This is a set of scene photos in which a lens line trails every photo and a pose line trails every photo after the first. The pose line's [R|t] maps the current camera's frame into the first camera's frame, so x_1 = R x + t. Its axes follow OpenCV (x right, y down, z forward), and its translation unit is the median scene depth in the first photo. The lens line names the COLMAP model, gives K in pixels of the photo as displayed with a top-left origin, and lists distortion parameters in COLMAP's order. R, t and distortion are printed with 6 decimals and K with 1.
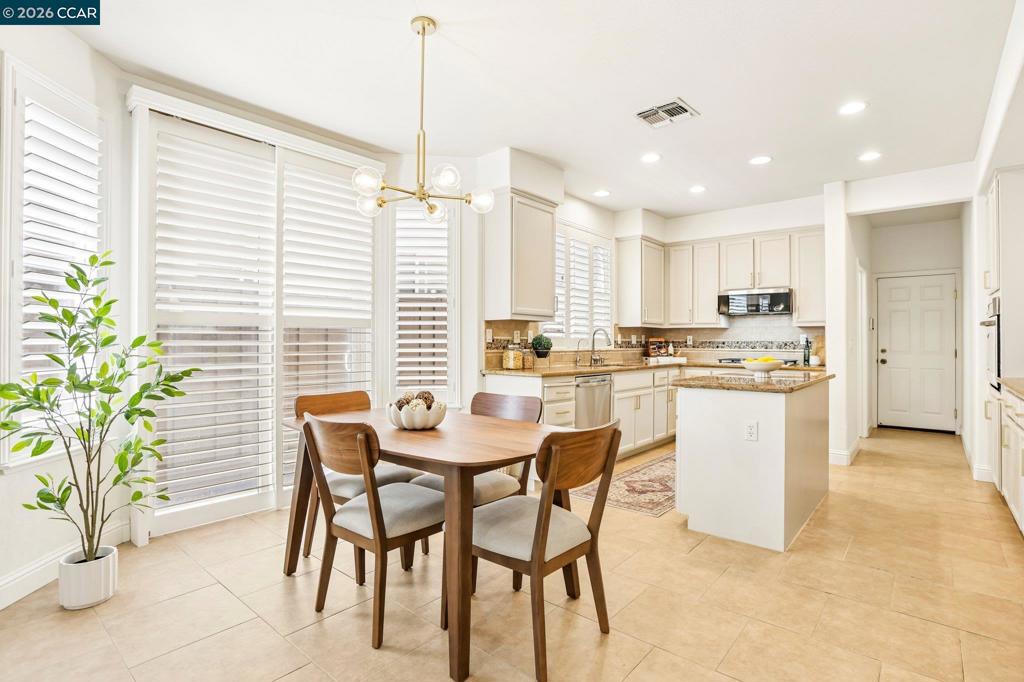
lens RADIAL K [[511.9, 0, 517.2], [0, 511.9, 338.5], [0, 0, 1]] dist [-0.024423, 0.000854]
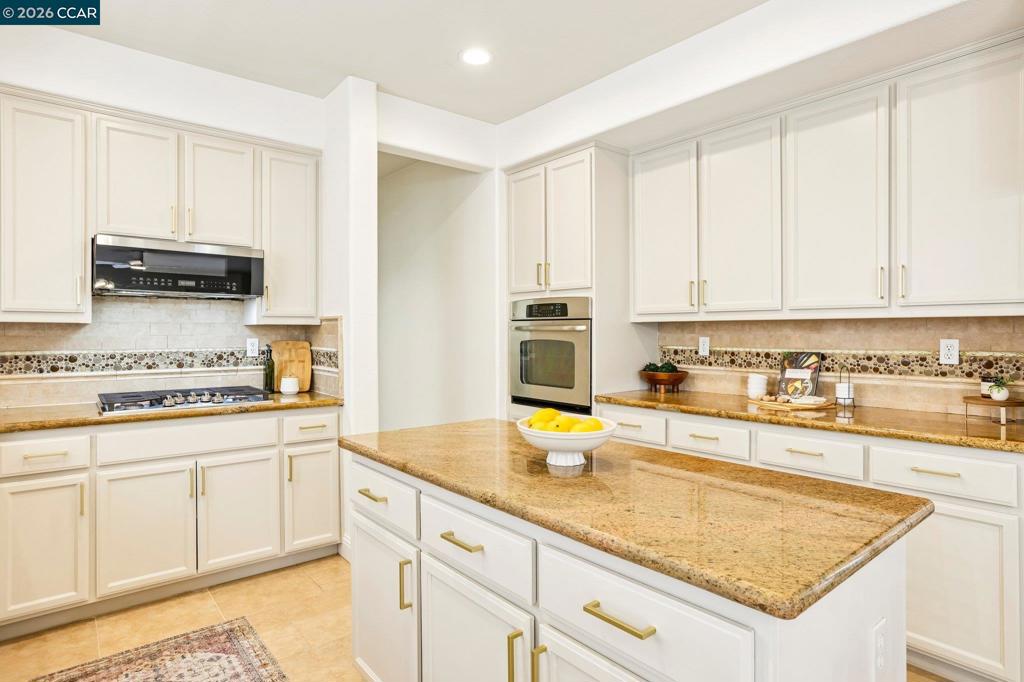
lens RADIAL K [[569.1, 0, 515.2], [0, 569.1, 335.4], [0, 0, 1]] dist [0.006635, 0.001072]
pose [[0.192101, -0.009727, 0.981327, 0.011107], [-0.003541, 0.999938, 0.010604, -0.018038], [-0.981369, -0.005512, 0.192054, 0.584369]]
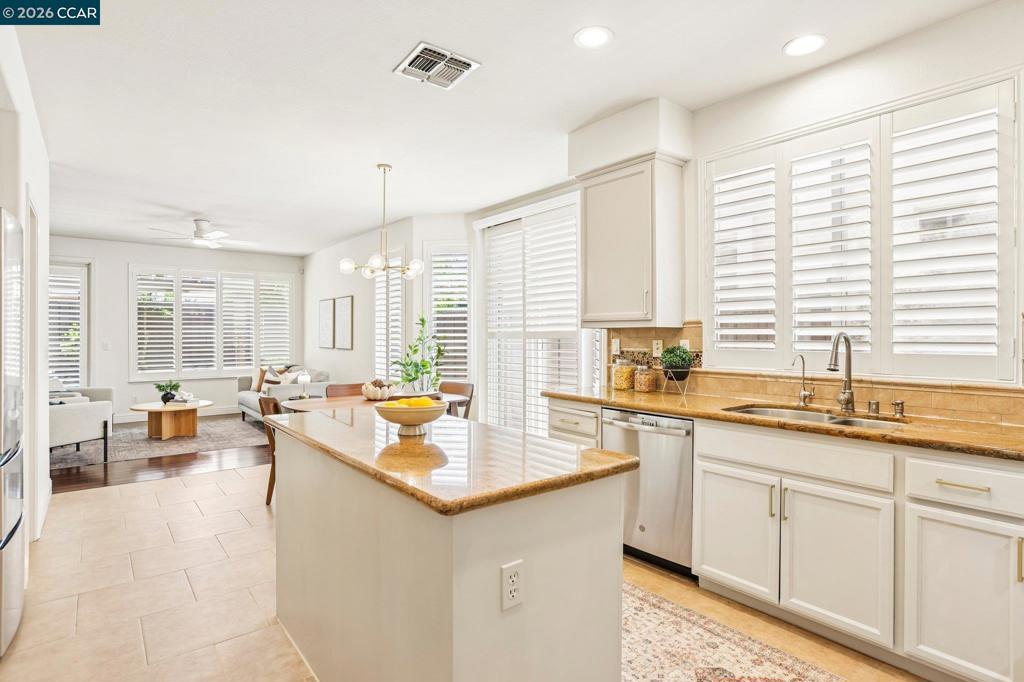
lens RADIAL K [[535.1, 0, 519.7], [0, 535.1, 334.5], [0, 0, 1]] dist [-0.038518, -0.000349]
pose [[-0.203286, -0.007053, -0.979094, 0.620803], [0.005800, 0.999948, -0.008407, -0.014164], [0.979102, -0.007388, -0.203235, 0.756300]]
